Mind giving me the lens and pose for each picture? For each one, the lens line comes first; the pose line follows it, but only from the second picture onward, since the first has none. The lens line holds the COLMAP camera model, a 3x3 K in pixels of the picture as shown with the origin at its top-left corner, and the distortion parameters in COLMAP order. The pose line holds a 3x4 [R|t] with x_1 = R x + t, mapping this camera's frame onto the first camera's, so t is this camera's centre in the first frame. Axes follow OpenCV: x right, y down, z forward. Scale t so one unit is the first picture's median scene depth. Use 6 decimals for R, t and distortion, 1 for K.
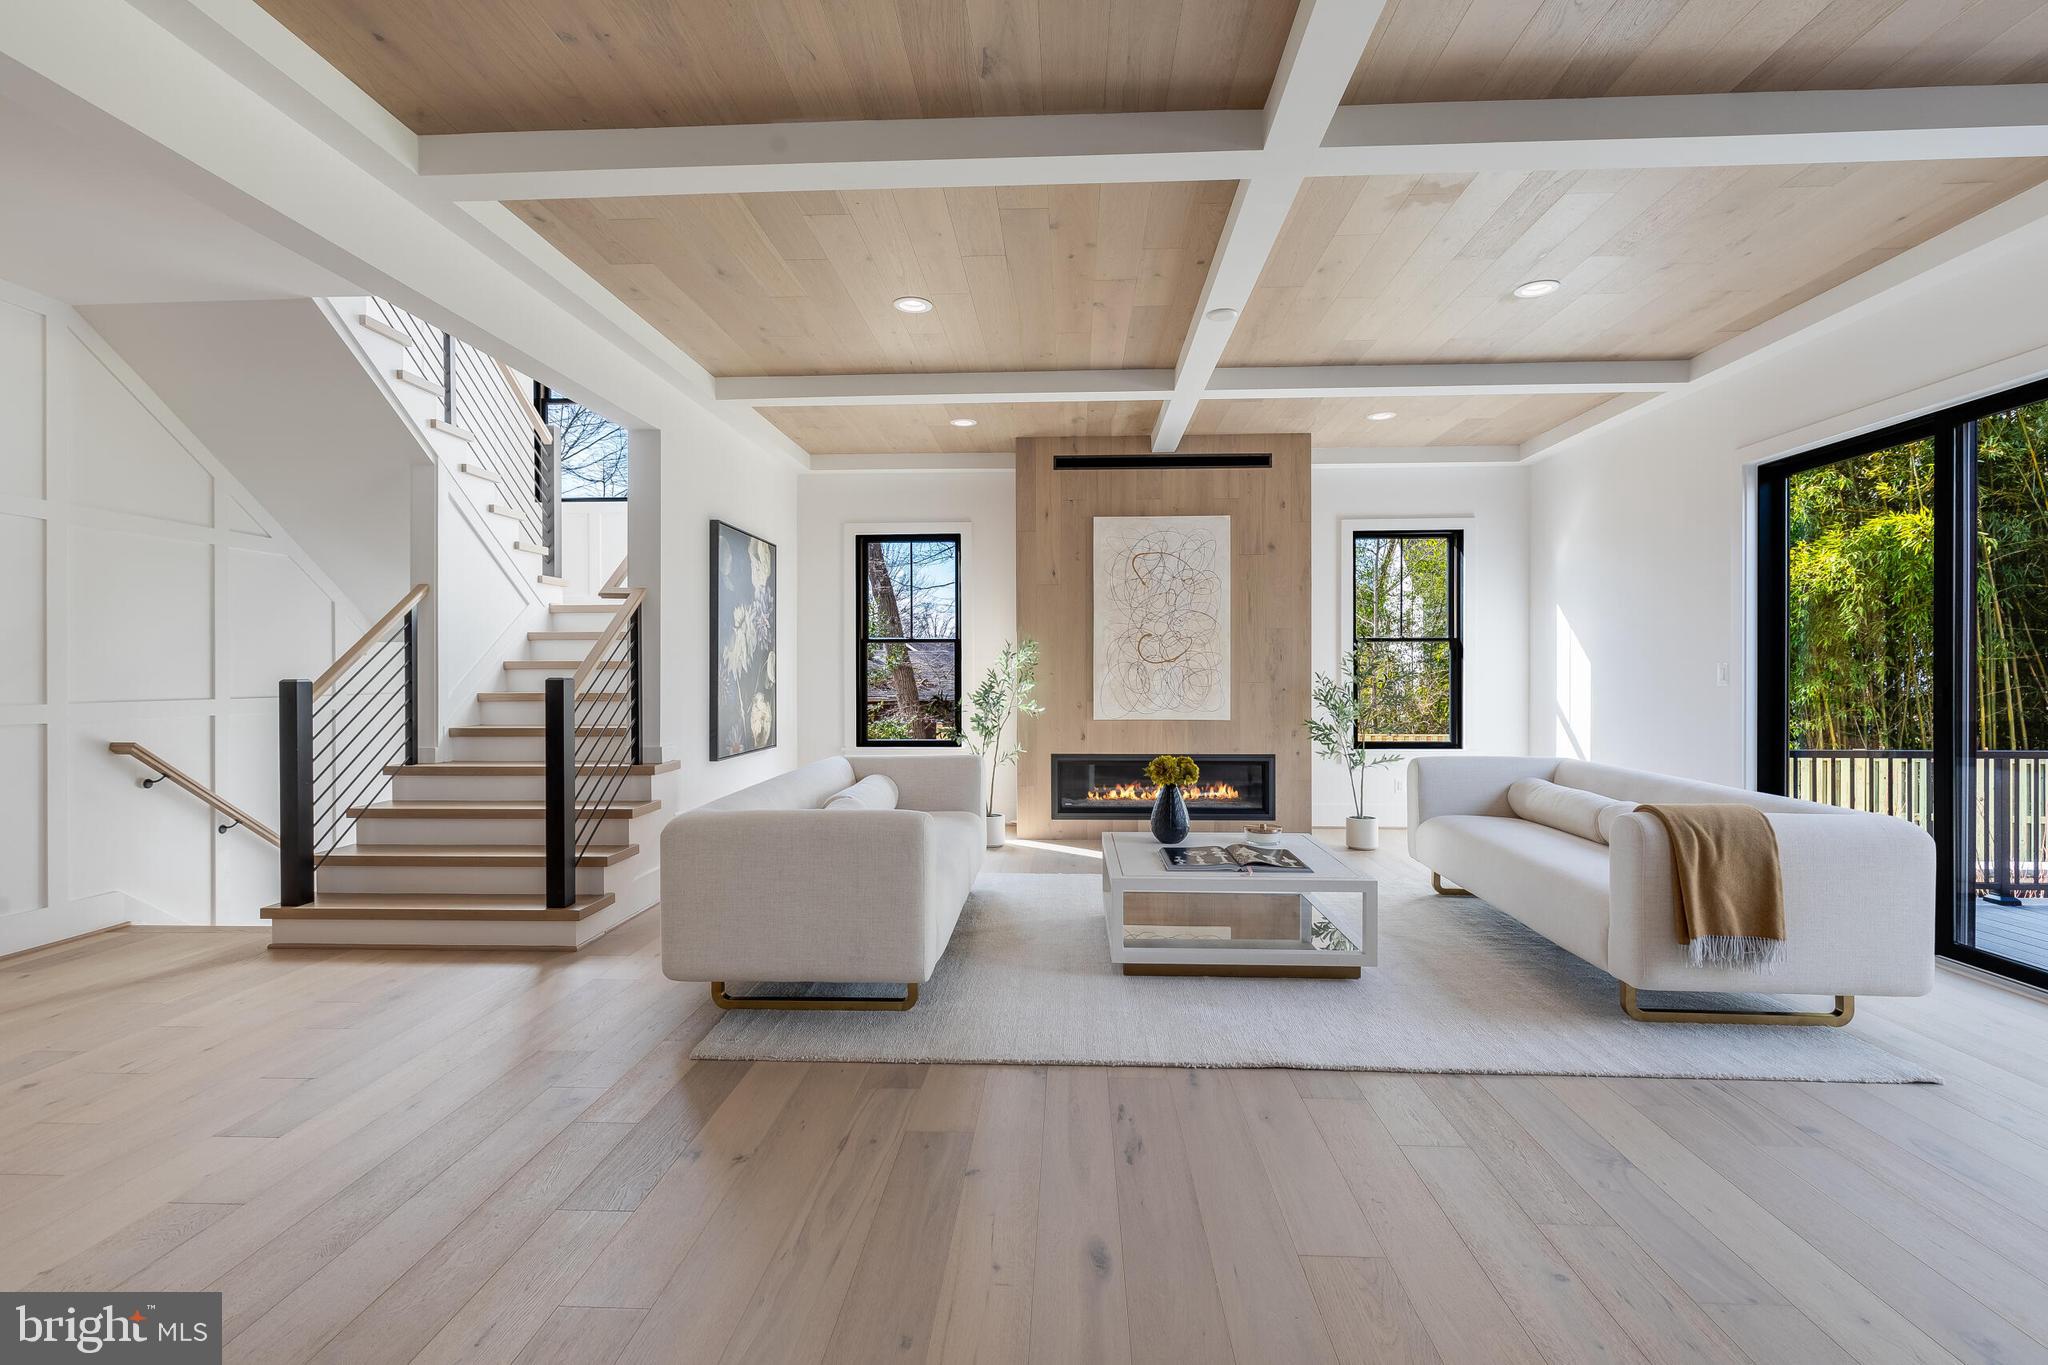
lens RADIAL K [[927.5, 0, 1027.6], [0, 927.5, 672.8], [0, 0, 1]] dist [0.004031, 0.000064]
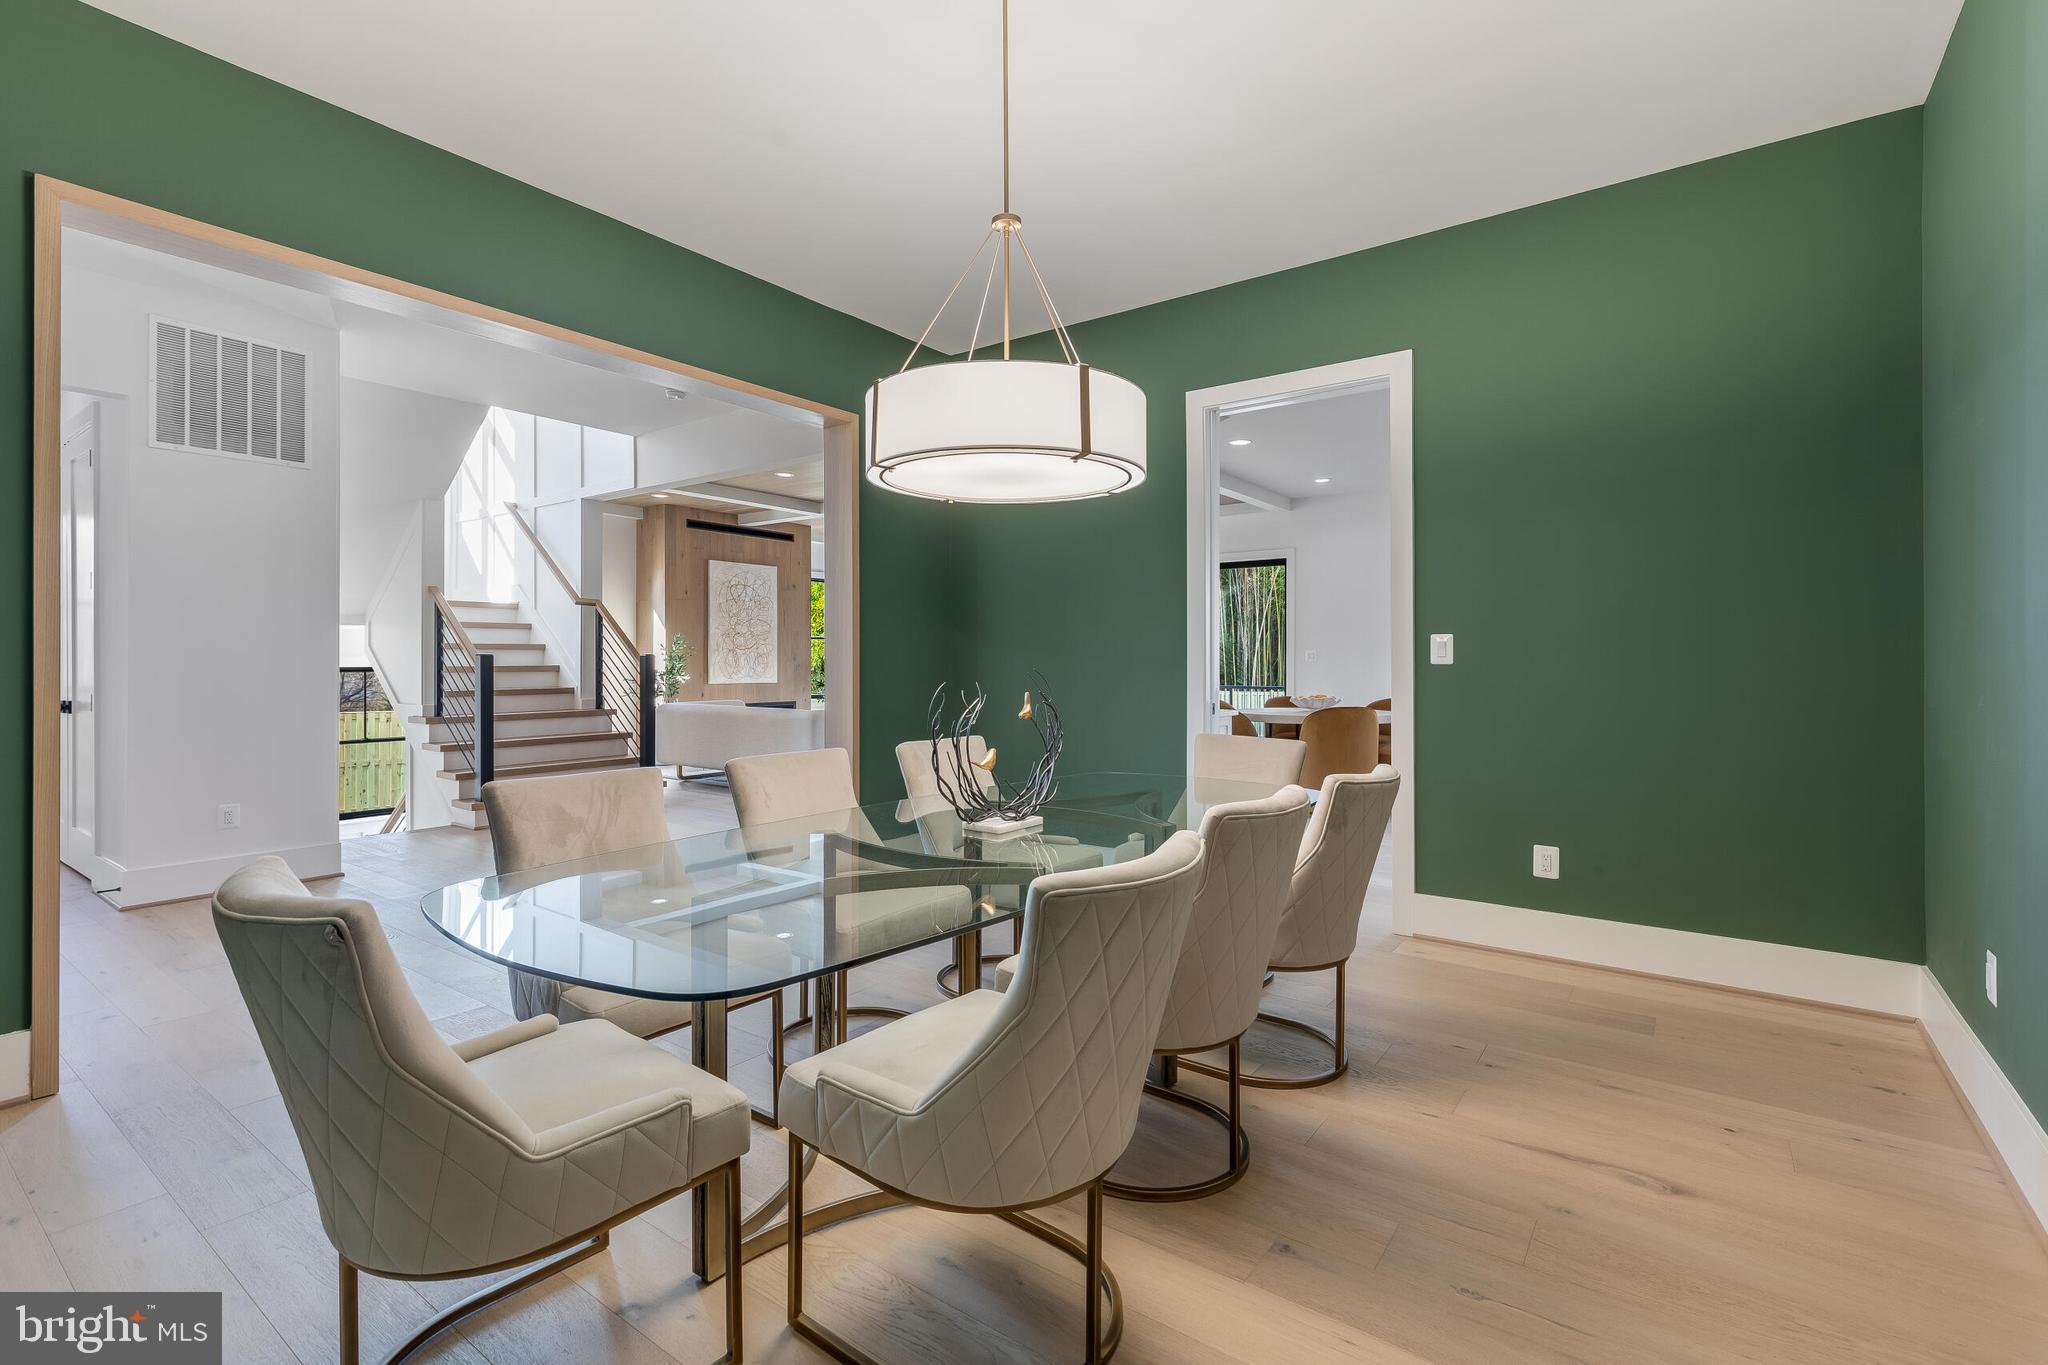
lens RADIAL K [[927.5, 0, 1027.6], [0, 927.5, 672.8], [0, 0, 1]] dist [0.004031, 0.000064]
pose [[0.554570, -0.007828, 0.832100, -1.226757], [-0.001748, 0.999943, 0.010572, 0.015714], [-0.832135, -0.007318, 0.554525, -0.469356]]
